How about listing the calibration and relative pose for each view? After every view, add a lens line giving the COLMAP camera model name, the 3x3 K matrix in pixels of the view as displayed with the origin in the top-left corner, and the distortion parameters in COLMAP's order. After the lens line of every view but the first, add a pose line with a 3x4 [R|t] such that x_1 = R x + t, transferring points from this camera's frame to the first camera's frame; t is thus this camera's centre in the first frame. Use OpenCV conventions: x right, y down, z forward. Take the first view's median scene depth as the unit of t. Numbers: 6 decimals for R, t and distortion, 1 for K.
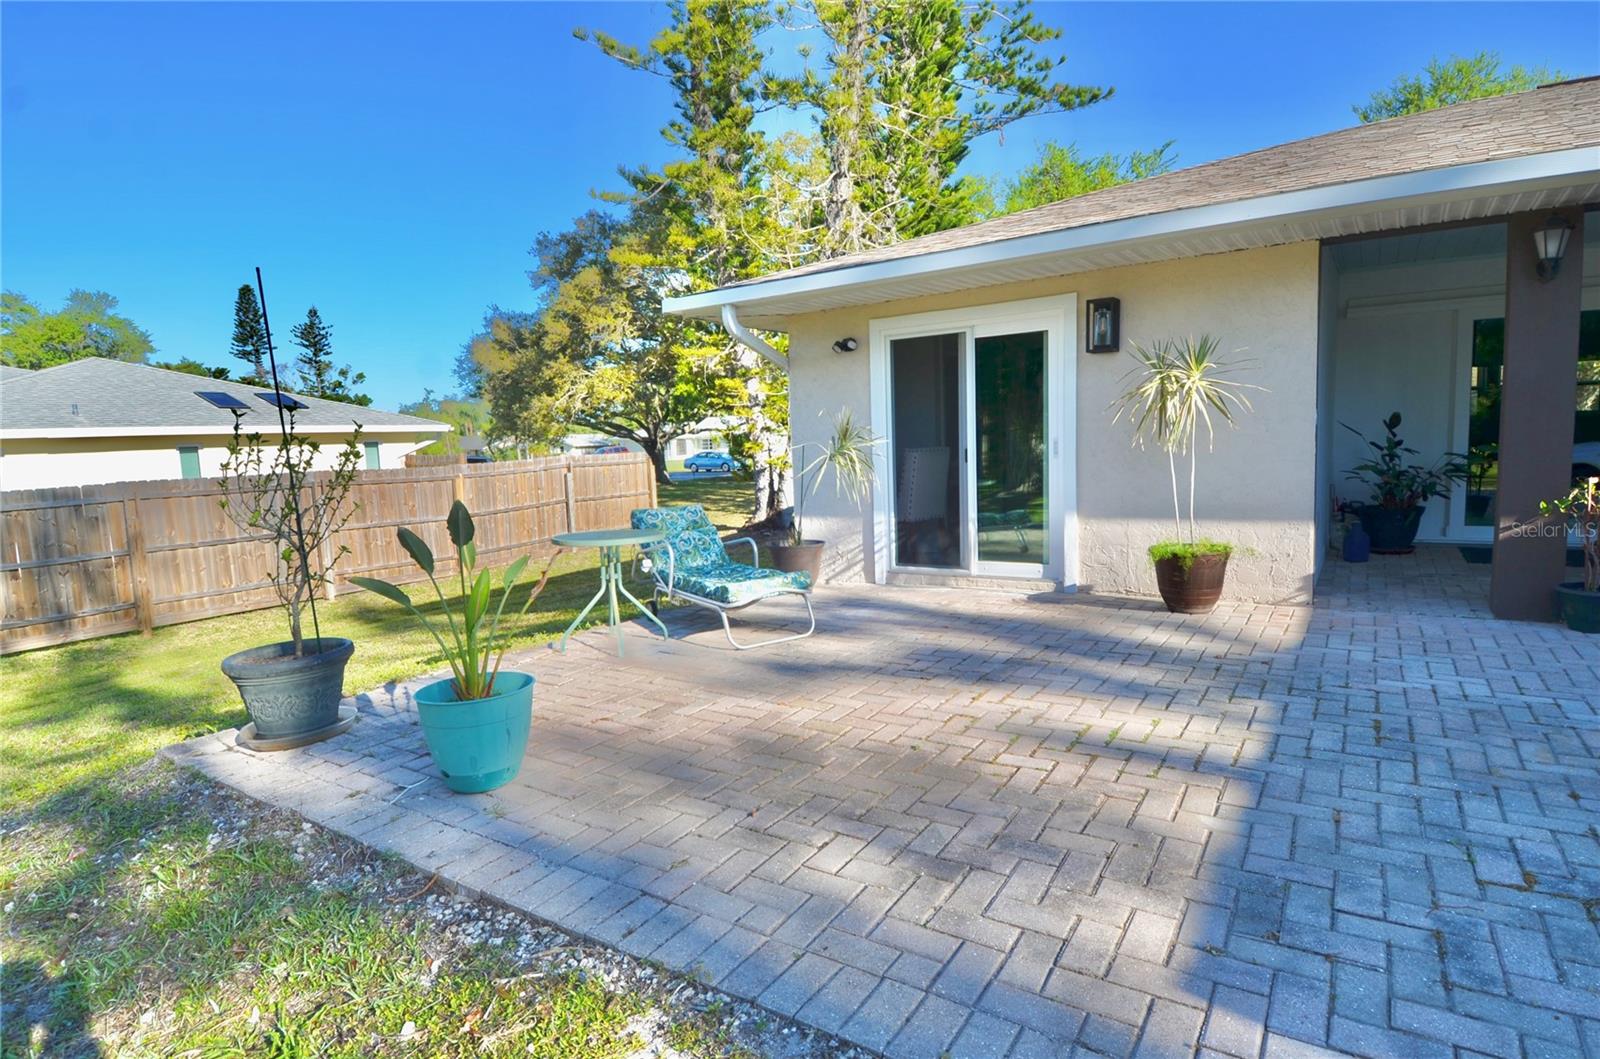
lens RADIAL K [[828.8, 0, 851.4], [0, 828.8, 529.4], [0, 0, 1]] dist [0.028077, -0.033774]
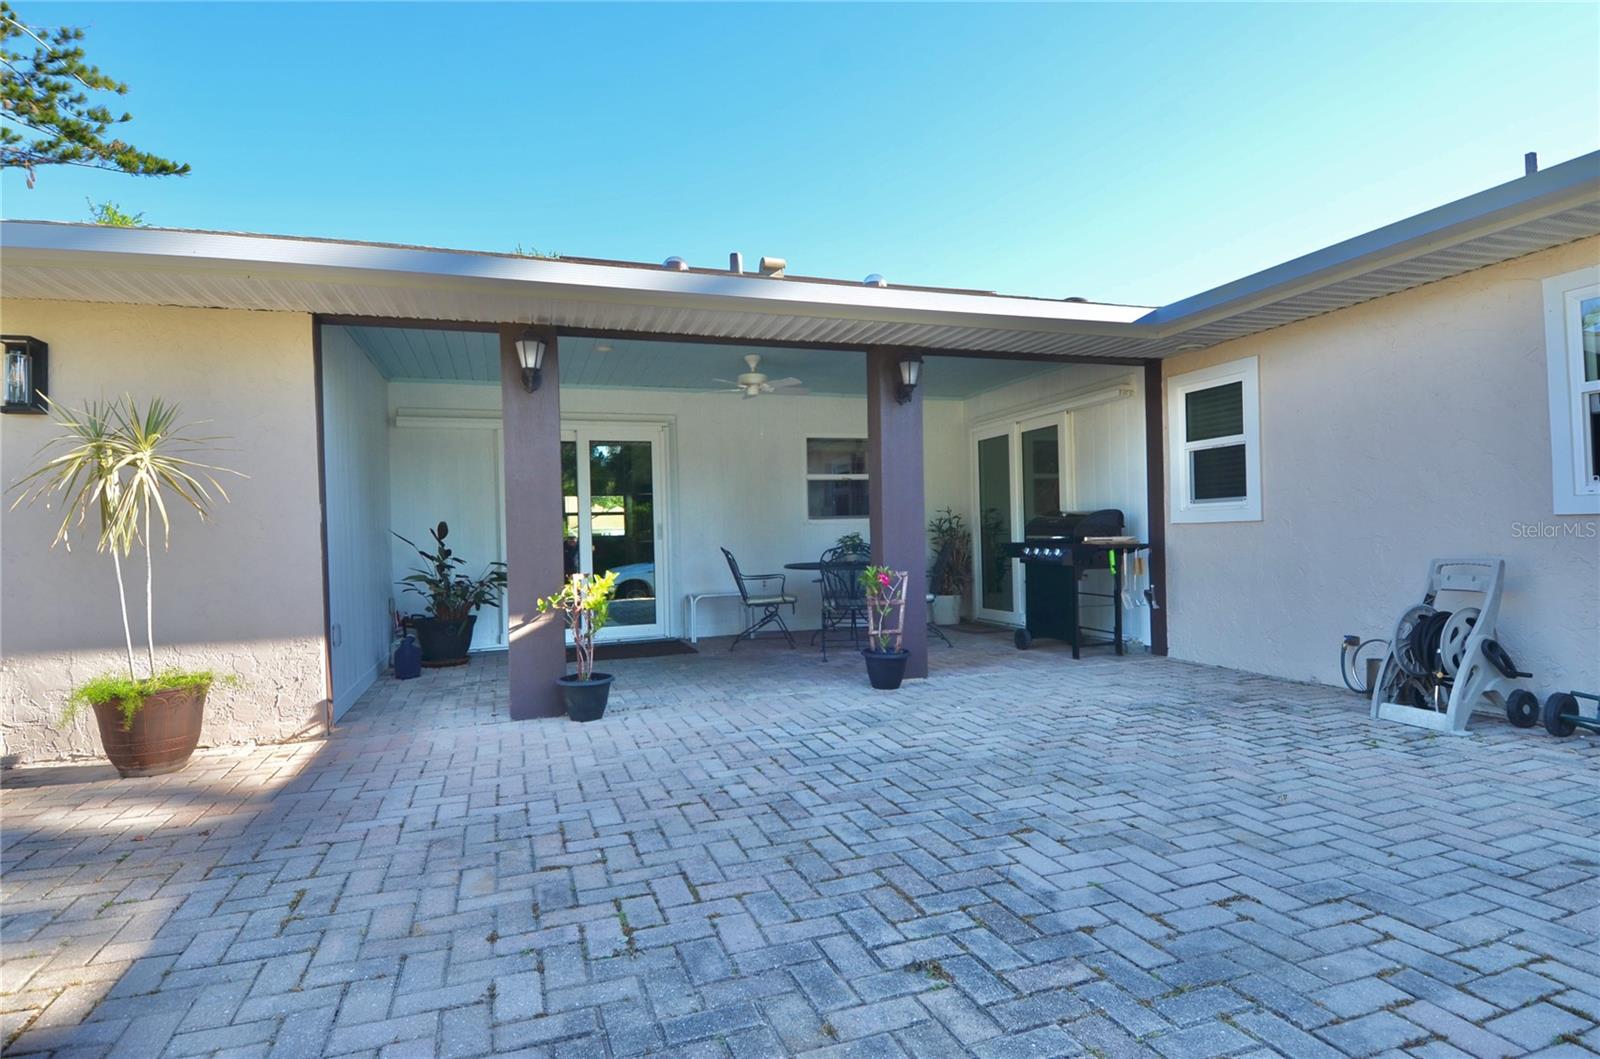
lens RADIAL K [[810.0, 0, 791.7], [0, 810.0, 530.7], [0, 0, 1]] dist [0.022650, -0.025803]
pose [[0.628211, 0.030978, 0.777426, 0.171866], [0.089437, 0.989708, -0.111707, 0.016188], [-0.772885, 0.139706, 0.618975, 0.087823]]
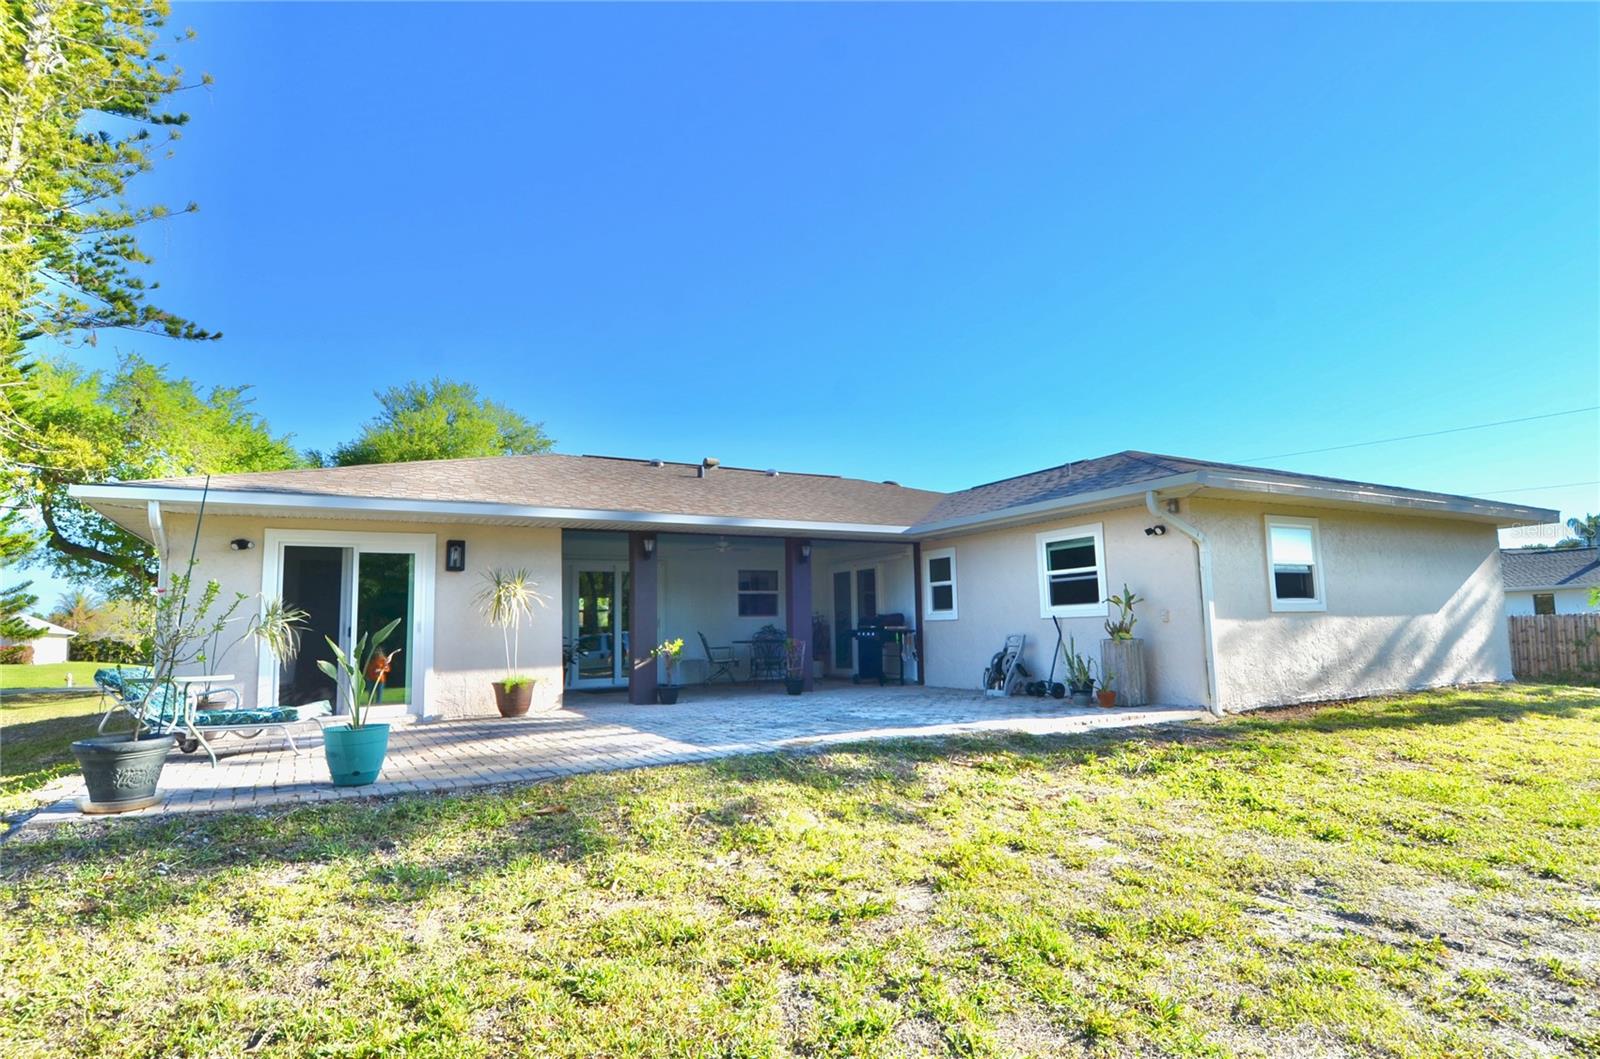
lens RADIAL K [[810.0, 0, 783.4], [0, 810.0, 544.4], [0, 0, 1]] dist [0.022650, -0.025803]
pose [[0.481730, 0.122511, 0.867714, -0.716647], [0.103435, 0.975309, -0.195126, 0.110571], [-0.870194, 0.183750, 0.457164, -0.304932]]
